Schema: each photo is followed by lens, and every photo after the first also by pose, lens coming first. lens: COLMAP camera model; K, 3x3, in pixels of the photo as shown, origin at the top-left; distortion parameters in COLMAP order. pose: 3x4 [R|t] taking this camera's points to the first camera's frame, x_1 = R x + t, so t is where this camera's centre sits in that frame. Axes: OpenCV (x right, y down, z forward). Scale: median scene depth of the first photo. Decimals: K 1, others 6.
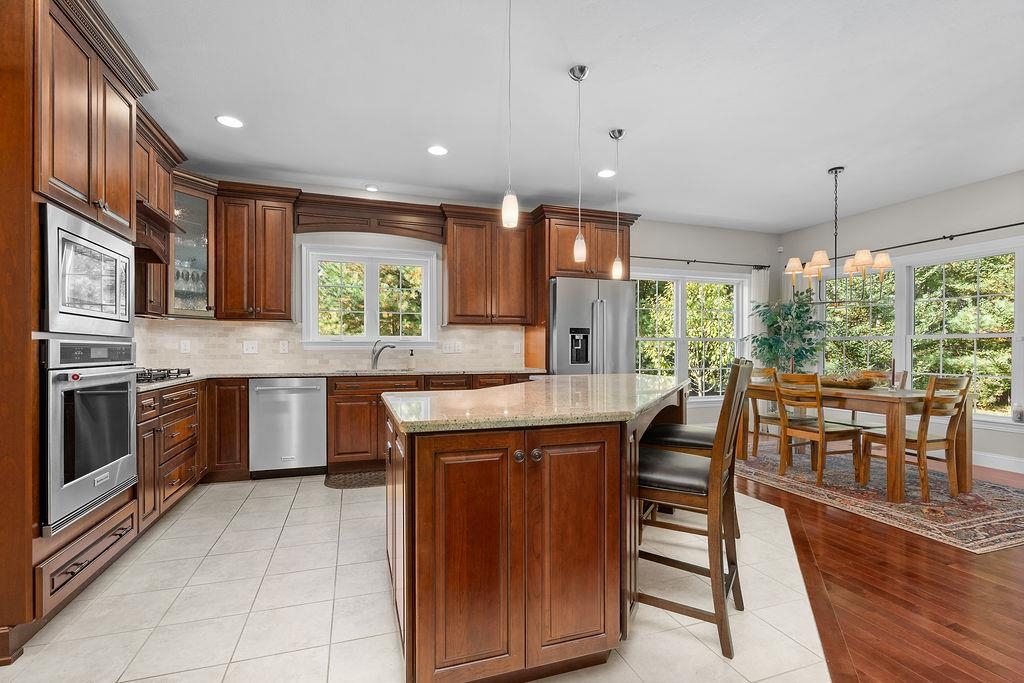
lens RADIAL K [[462.8, 0, 512.0], [0, 462.8, 341.5], [0, 0, 1]] dist [-0.000094, 0.000049]
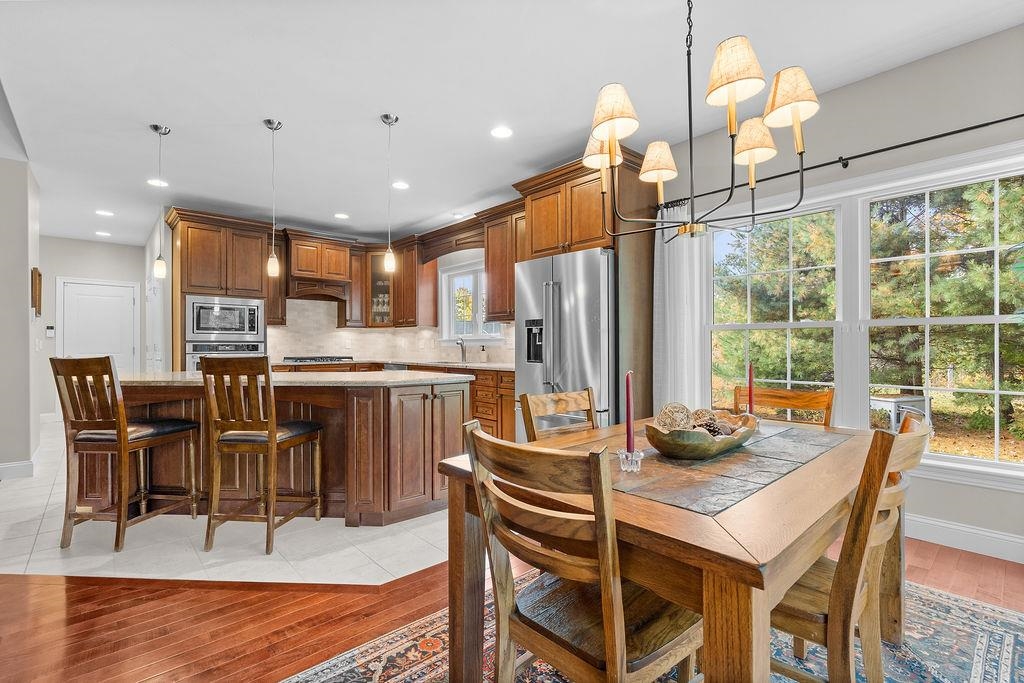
lens RADIAL K [[462.8, 0, 512.0], [0, 462.8, 341.5], [0, 0, 1]] dist [-0.000094, 0.000049]
pose [[0.387207, -0.007733, -0.921960, 1.176067], [0.020635, 0.999787, 0.000281, 0.011840], [0.921762, -0.019133, 0.387284, 0.845780]]
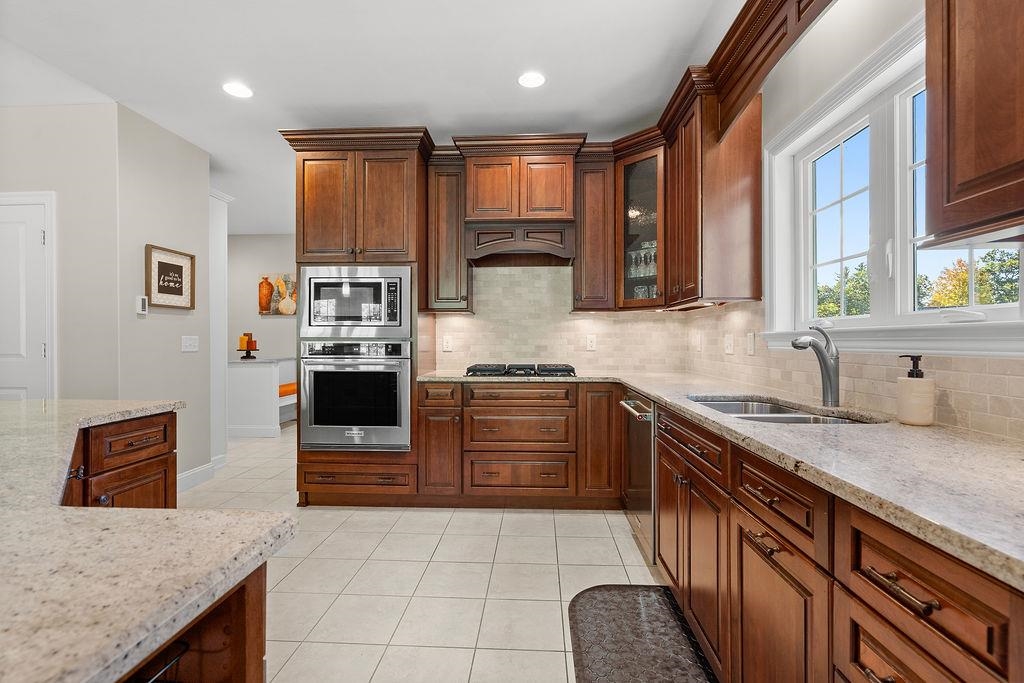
lens RADIAL K [[462.8, 0, 512.0], [0, 462.8, 341.5], [0, 0, 1]] dist [-0.000094, 0.000049]
pose [[-0.382462, 0.003281, -0.923966, 0.180821], [0.017888, 0.999833, -0.003854, 0.007750], [0.923798, -0.018002, -0.382456, 1.198594]]
